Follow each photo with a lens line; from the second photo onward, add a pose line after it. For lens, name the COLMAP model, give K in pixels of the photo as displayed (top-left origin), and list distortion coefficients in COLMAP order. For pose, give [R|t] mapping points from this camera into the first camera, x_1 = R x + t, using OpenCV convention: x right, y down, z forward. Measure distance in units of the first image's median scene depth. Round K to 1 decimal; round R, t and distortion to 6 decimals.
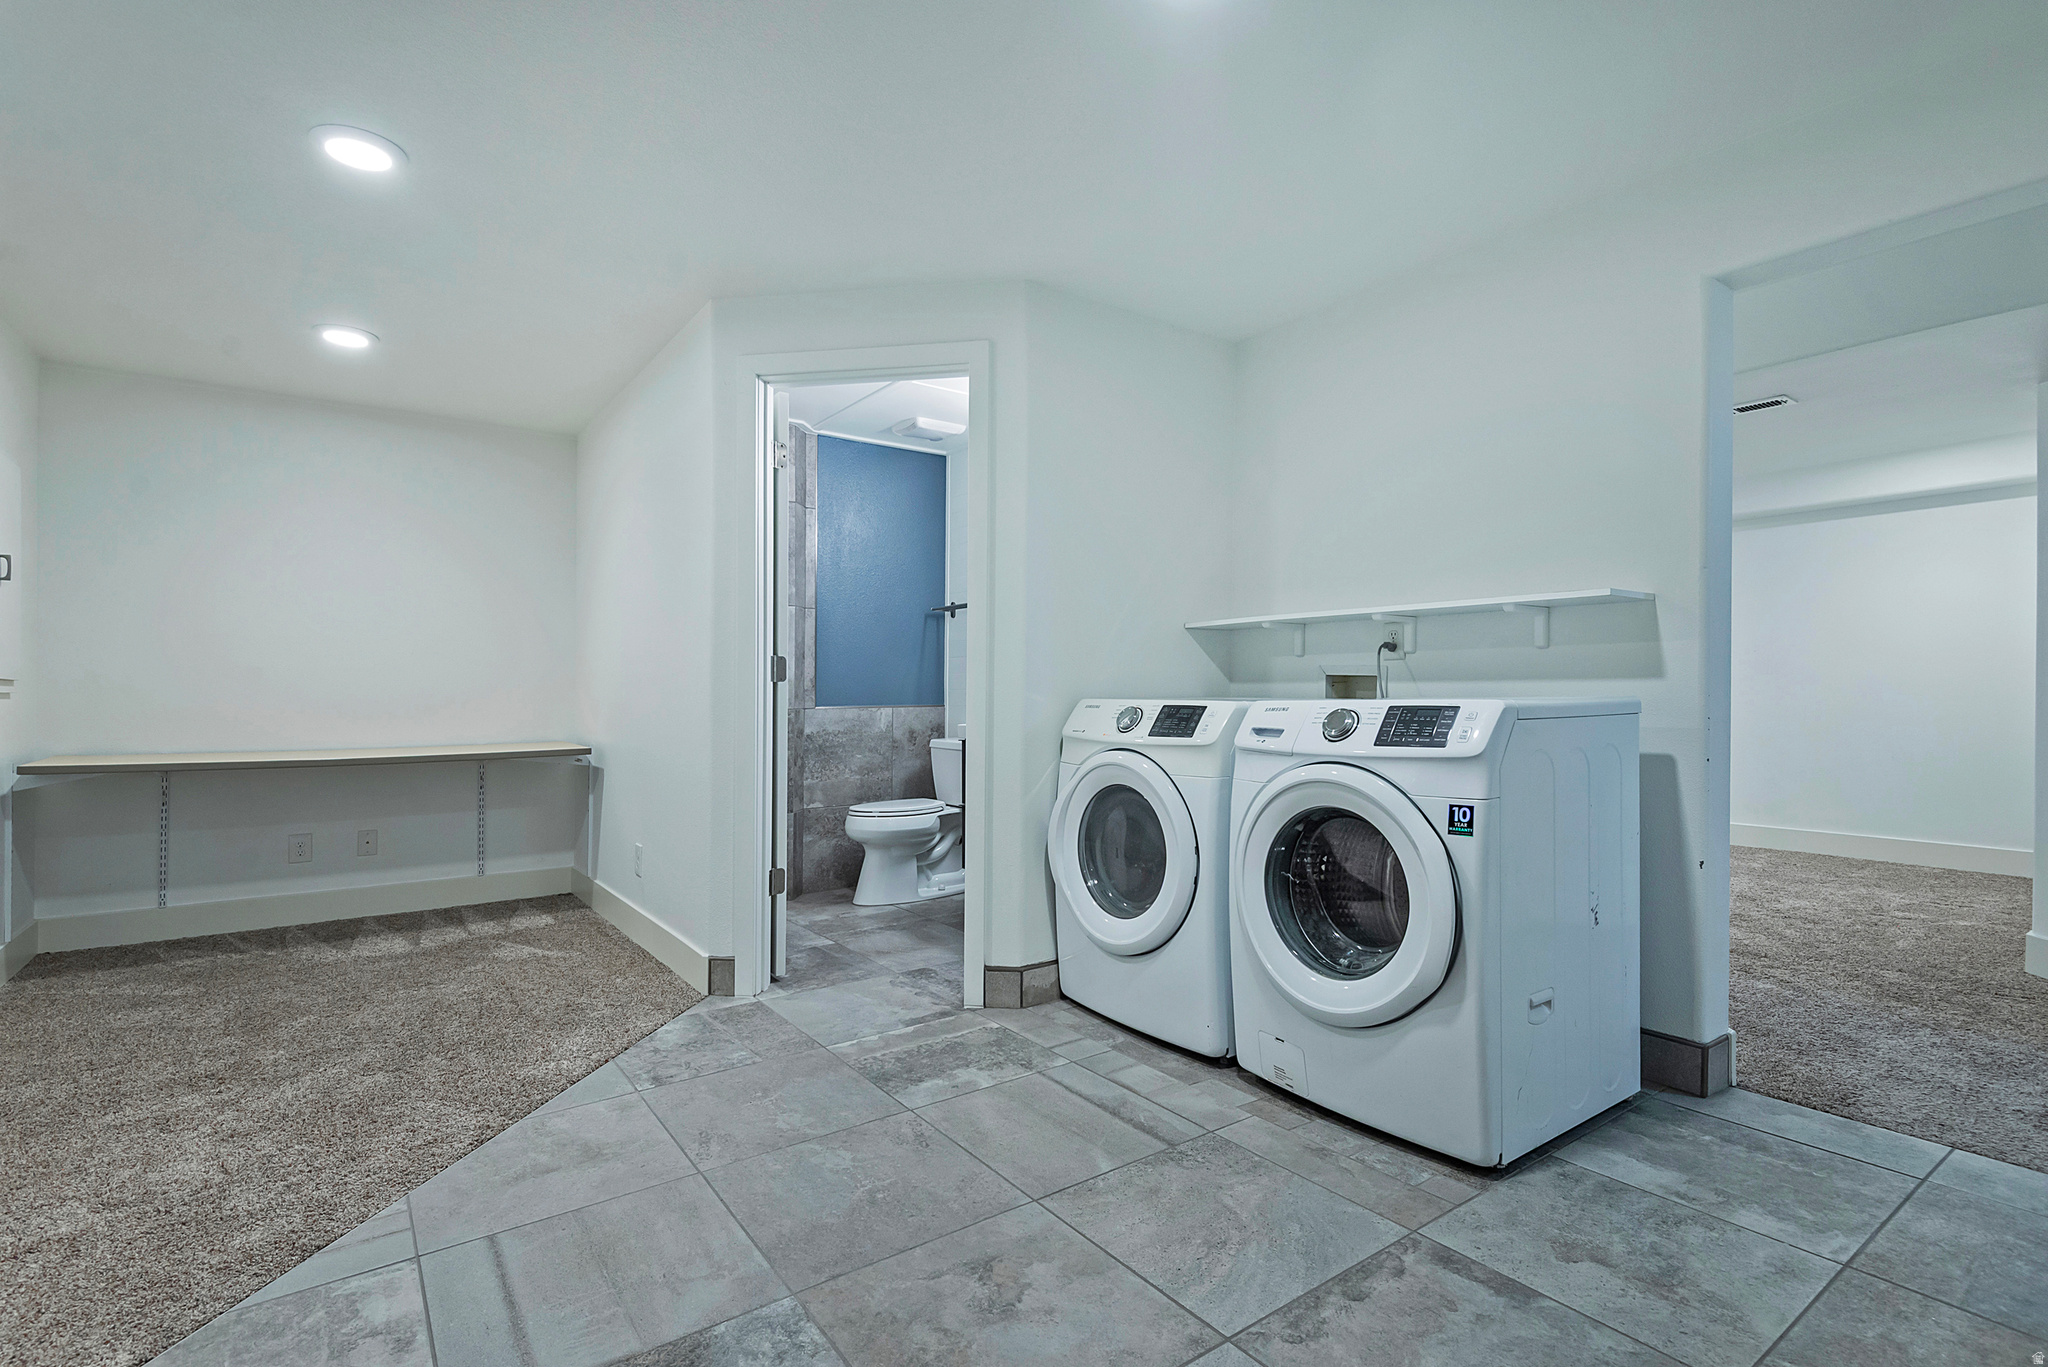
lens RADIAL K [[953.2, 0, 1024.0], [0, 953.2, 683.5], [0, 0, 1]] dist [0.012500, -0.000376]
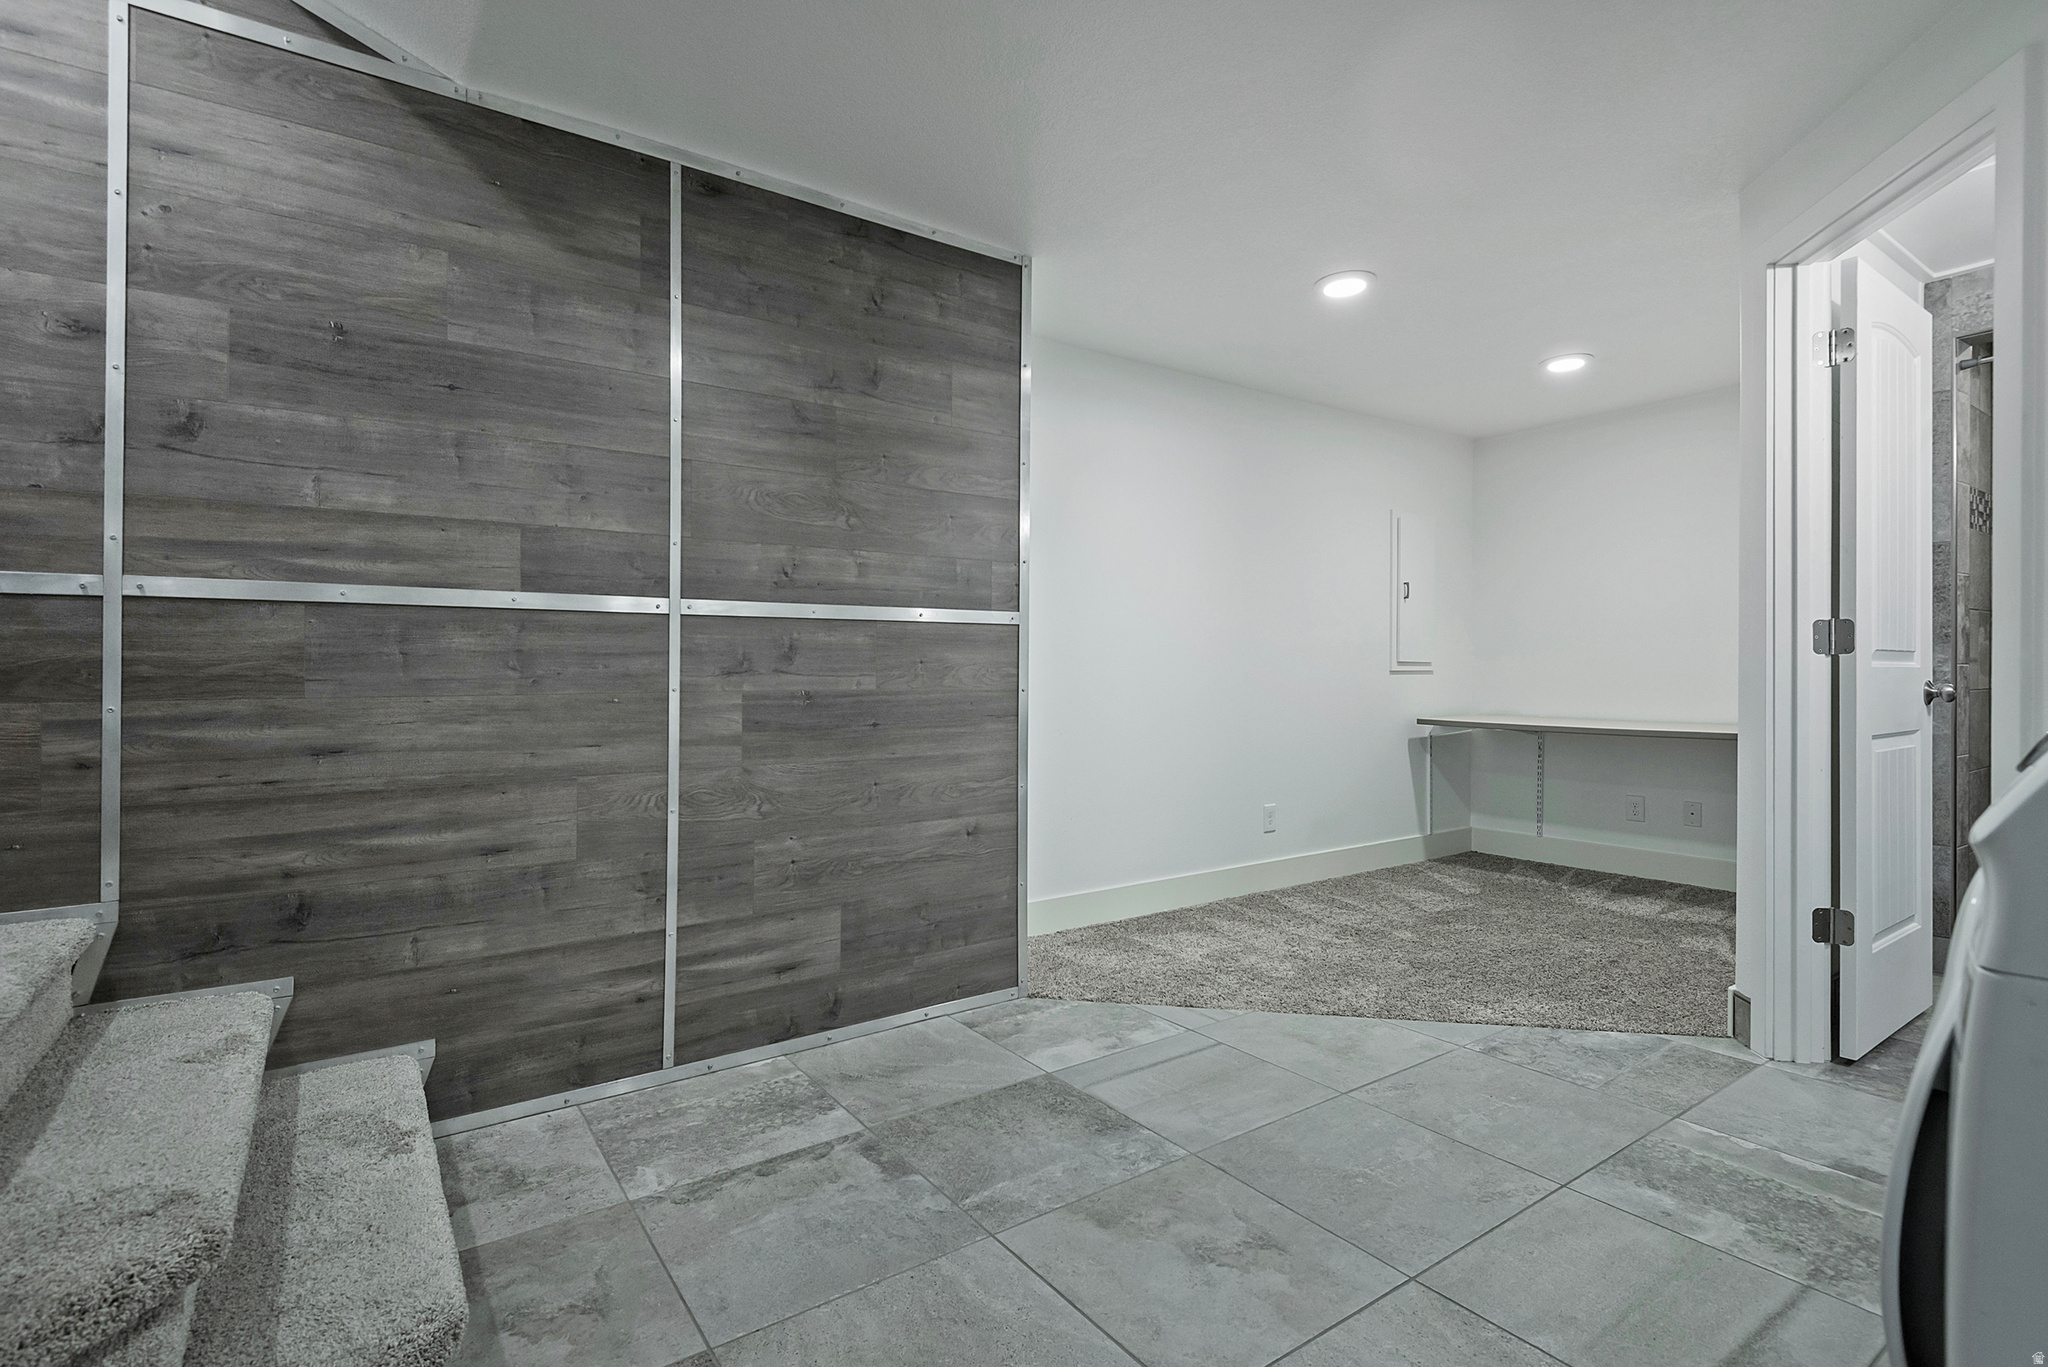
lens RADIAL K [[971.4, 0, 1021.6], [0, 971.4, 662.5], [0, 0, 1]] dist [0.000939, -0.000264]
pose [[-0.014505, -0.009087, -0.999853, 0.658937], [0.012340, 0.999881, -0.009267, 0.004573], [0.999819, -0.012473, -0.014391, 0.513402]]
